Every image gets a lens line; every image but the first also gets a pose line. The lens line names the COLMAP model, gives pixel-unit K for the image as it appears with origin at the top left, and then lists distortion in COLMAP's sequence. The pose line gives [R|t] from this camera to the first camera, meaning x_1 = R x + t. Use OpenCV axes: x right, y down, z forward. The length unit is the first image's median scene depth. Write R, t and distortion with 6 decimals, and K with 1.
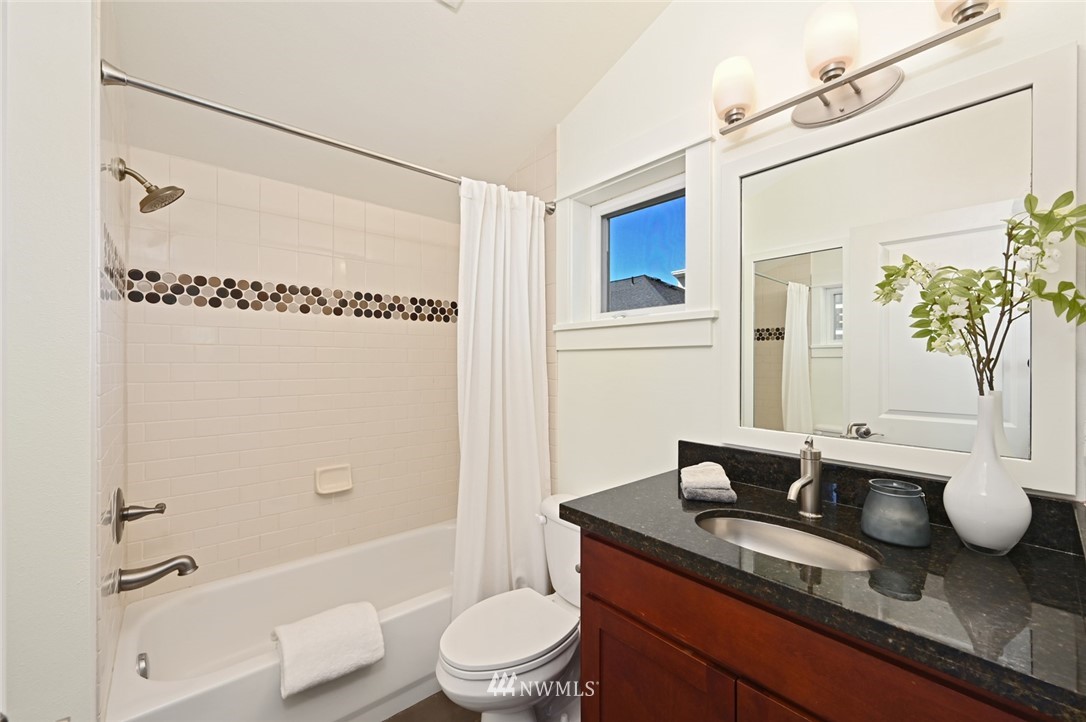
lens RADIAL K [[433.3, 0, 543.0], [0, 433.3, 361.0], [0, 0, 1]] dist [-0.000105, -0.000017]
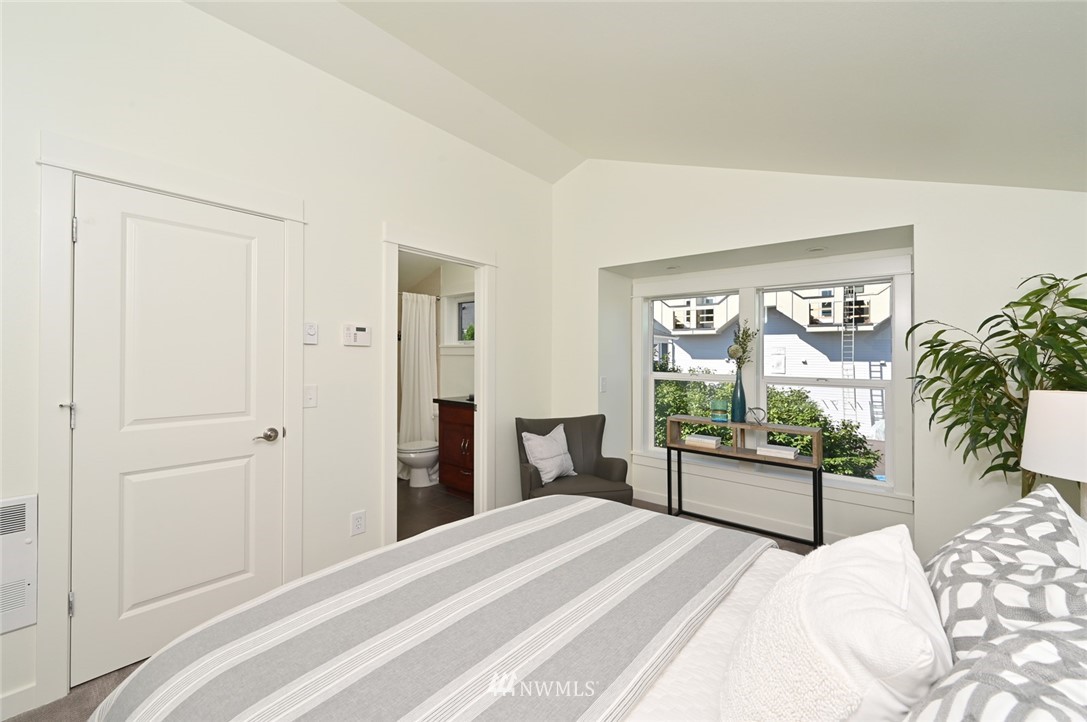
lens RADIAL K [[437.6, 0, 543.5], [0, 437.6, 361.0], [0, 0, 1]] dist [0.000100, -0.000009]
pose [[0.986593, -0.001955, 0.163190, 0.219478], [-0.001930, 0.999719, 0.023646, -0.052085], [-0.163190, -0.023643, 0.986311, -1.746702]]
